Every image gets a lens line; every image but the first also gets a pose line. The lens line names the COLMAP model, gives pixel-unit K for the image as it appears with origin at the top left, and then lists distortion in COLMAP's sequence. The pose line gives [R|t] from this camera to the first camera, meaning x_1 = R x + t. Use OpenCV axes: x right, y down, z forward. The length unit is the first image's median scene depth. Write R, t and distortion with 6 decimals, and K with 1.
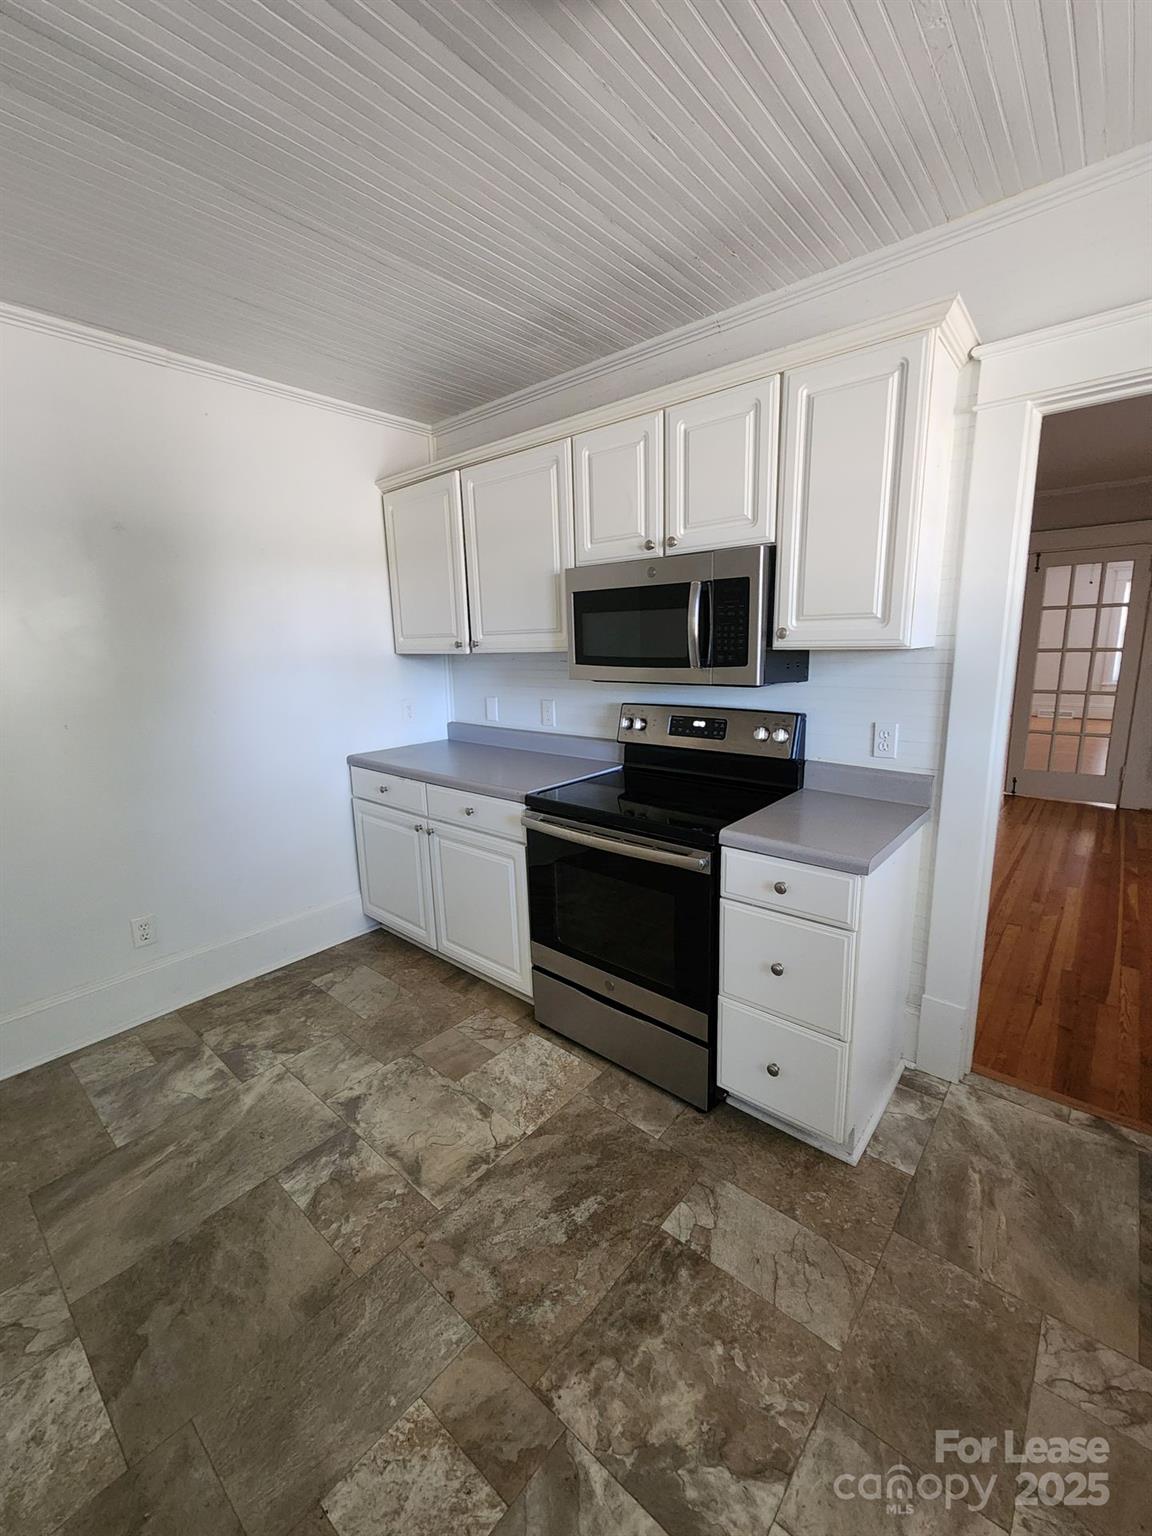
lens RADIAL K [[627.3, 0, 584.8], [0, 627.3, 765.2], [0, 0, 1]] dist [-0.000806, -0.002017]
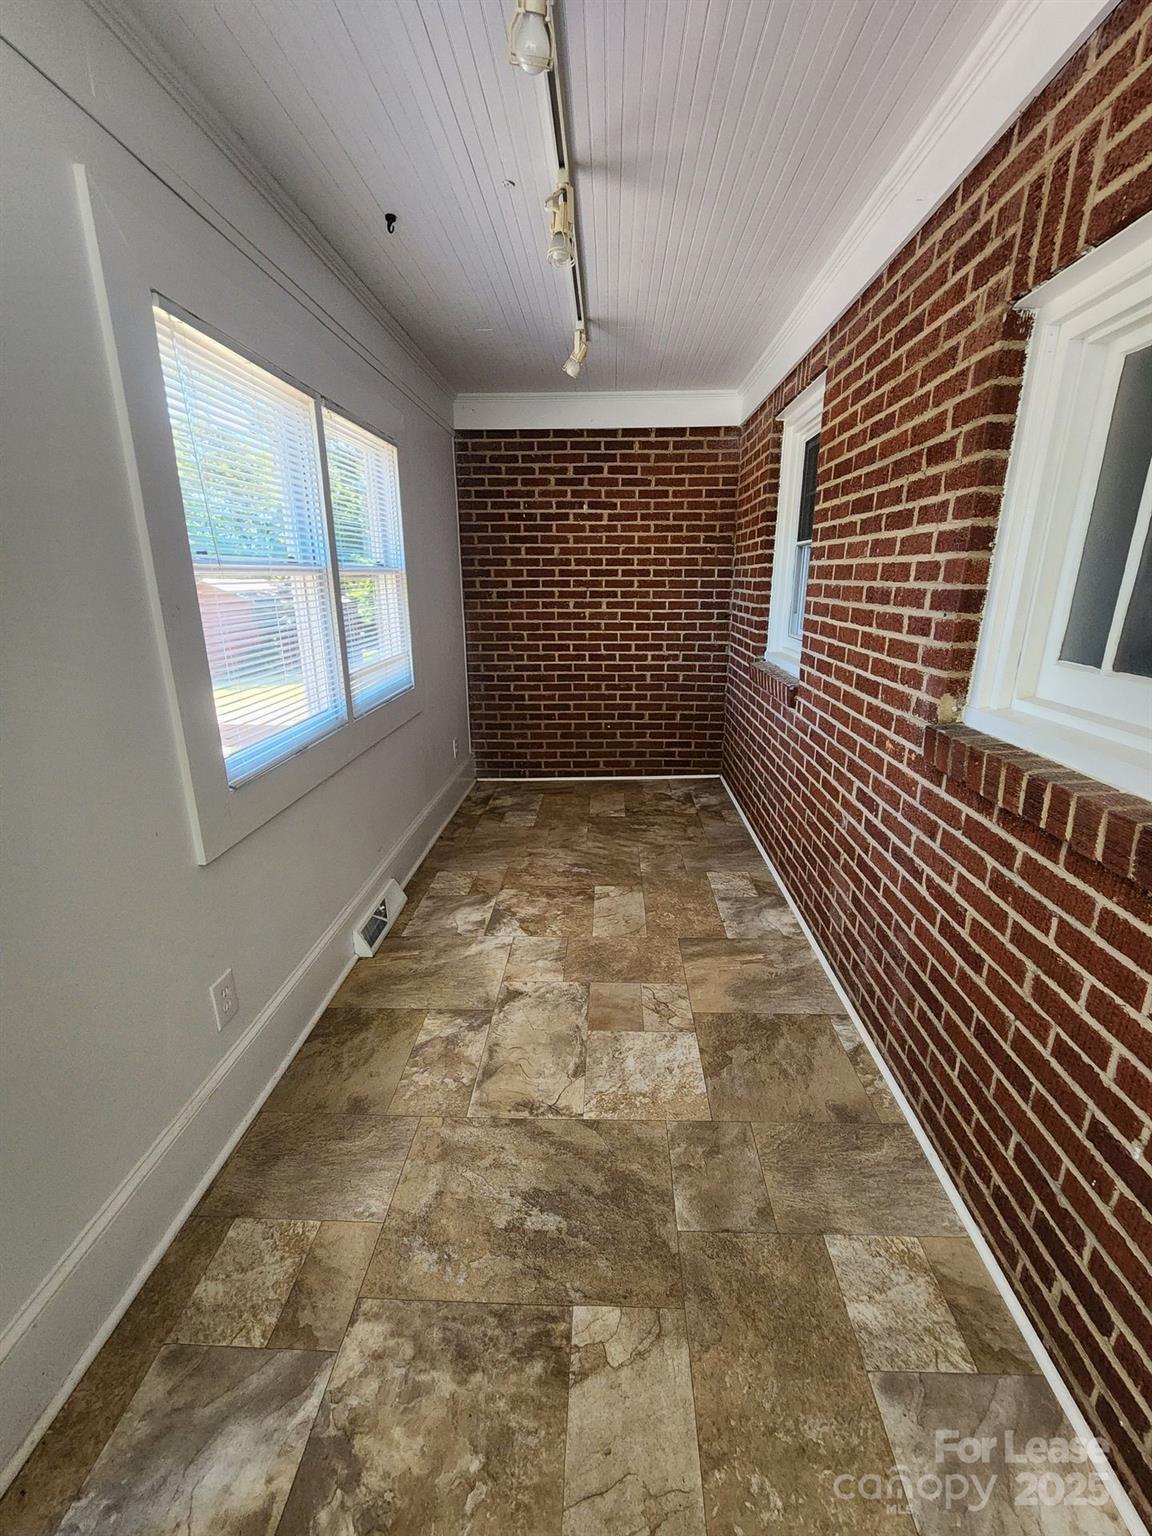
lens RADIAL K [[627.3, 0, 585.0], [0, 627.3, 768.7], [0, 0, 1]] dist [-0.000806, -0.002017]
pose [[0.619286, 0.245205, -0.745895, 0.442683], [-0.155790, 0.969471, 0.189357, -0.085267], [0.769554, -0.001064, 0.638580, 0.374498]]
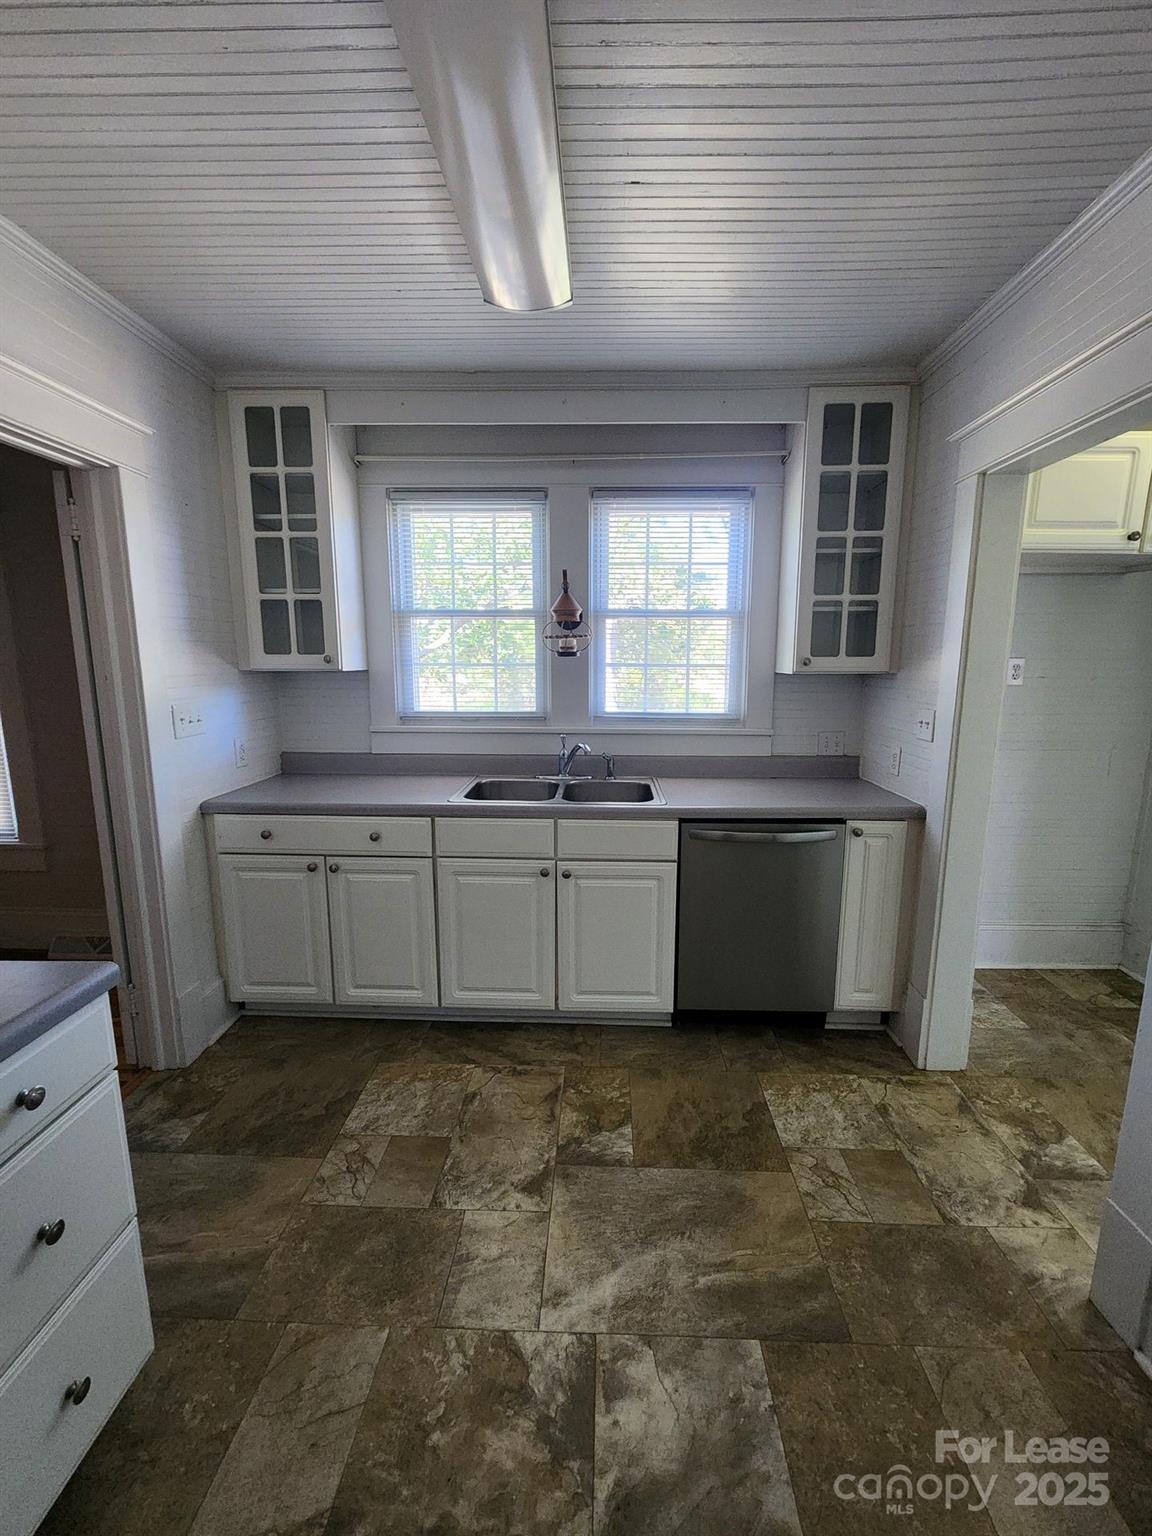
lens RADIAL K [[627.3, 0, 584.0], [0, 627.3, 761.9], [0, 0, 1]] dist [-0.000806, -0.002017]
pose [[-0.621095, -0.110042, 0.775972, -1.014958], [0.168618, 0.948145, 0.269422, -0.241282], [-0.765382, 0.298179, -0.570333, 1.251008]]
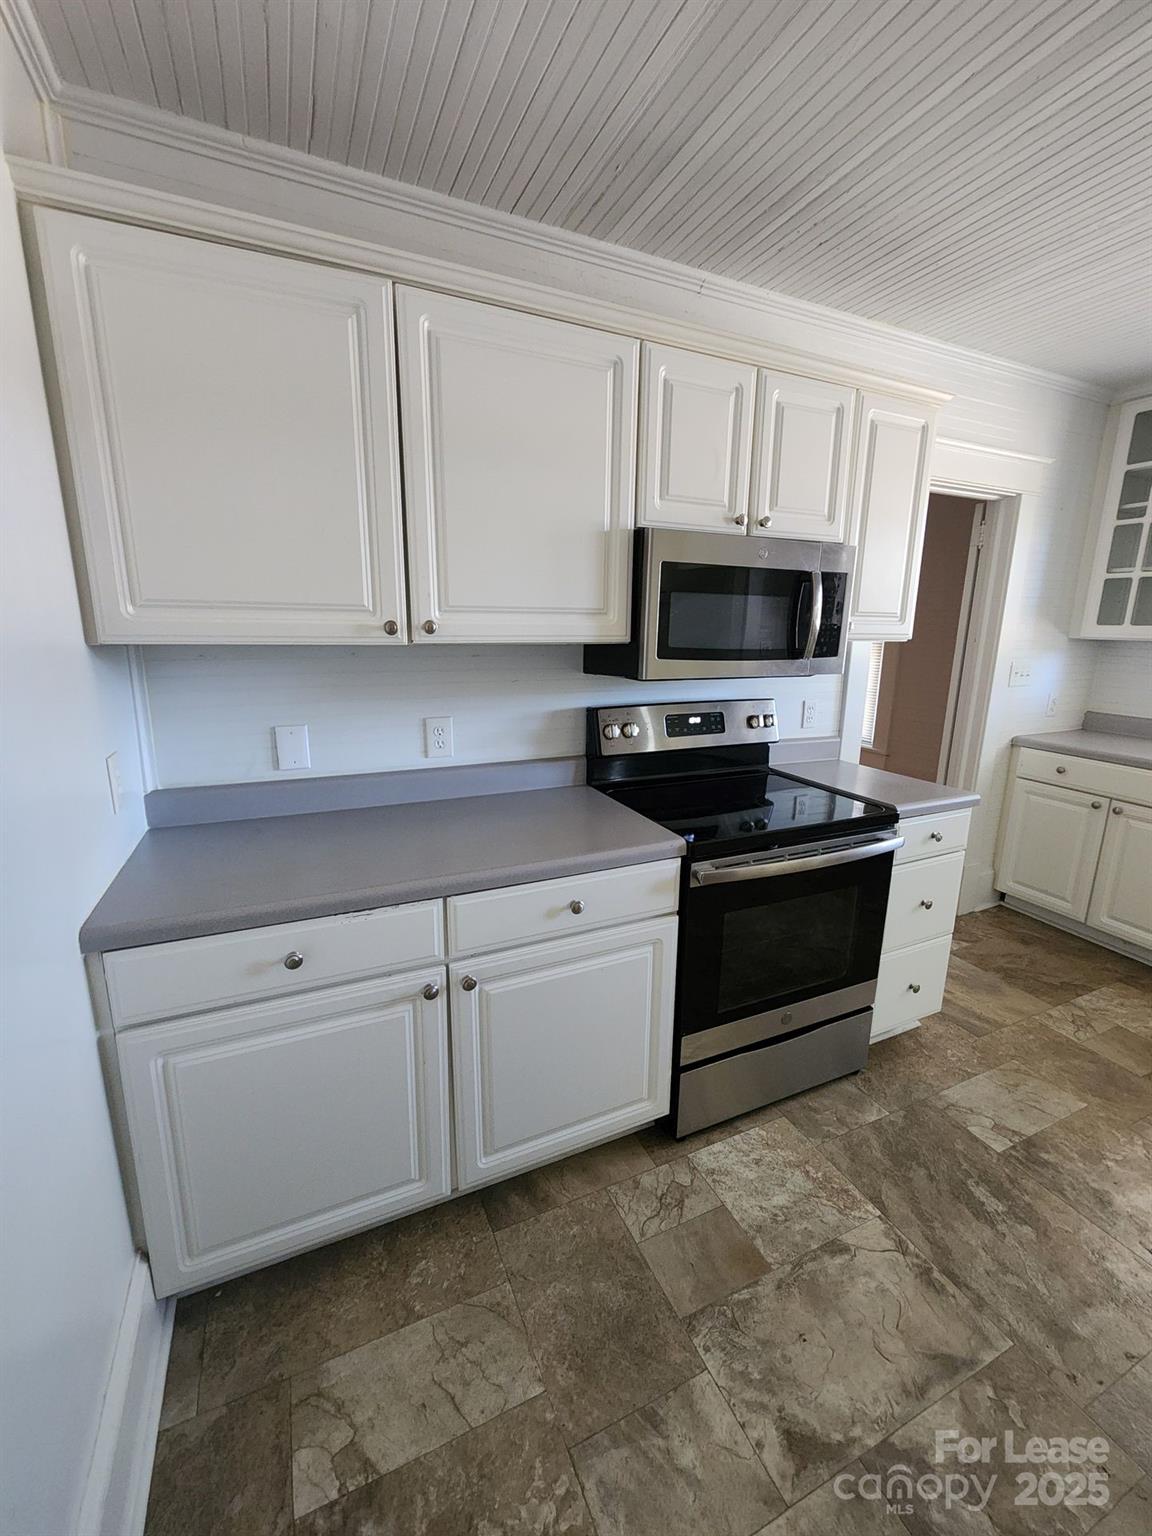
lens RADIAL K [[627.3, 0, 583.3], [0, 627.3, 764.4], [0, 0, 1]] dist [-0.000806, -0.002017]
pose [[0.415596, -0.172404, 0.893060, -0.837515], [0.157280, 0.980702, 0.116131, -0.156119], [-0.895848, 0.092197, 0.434692, 0.863294]]
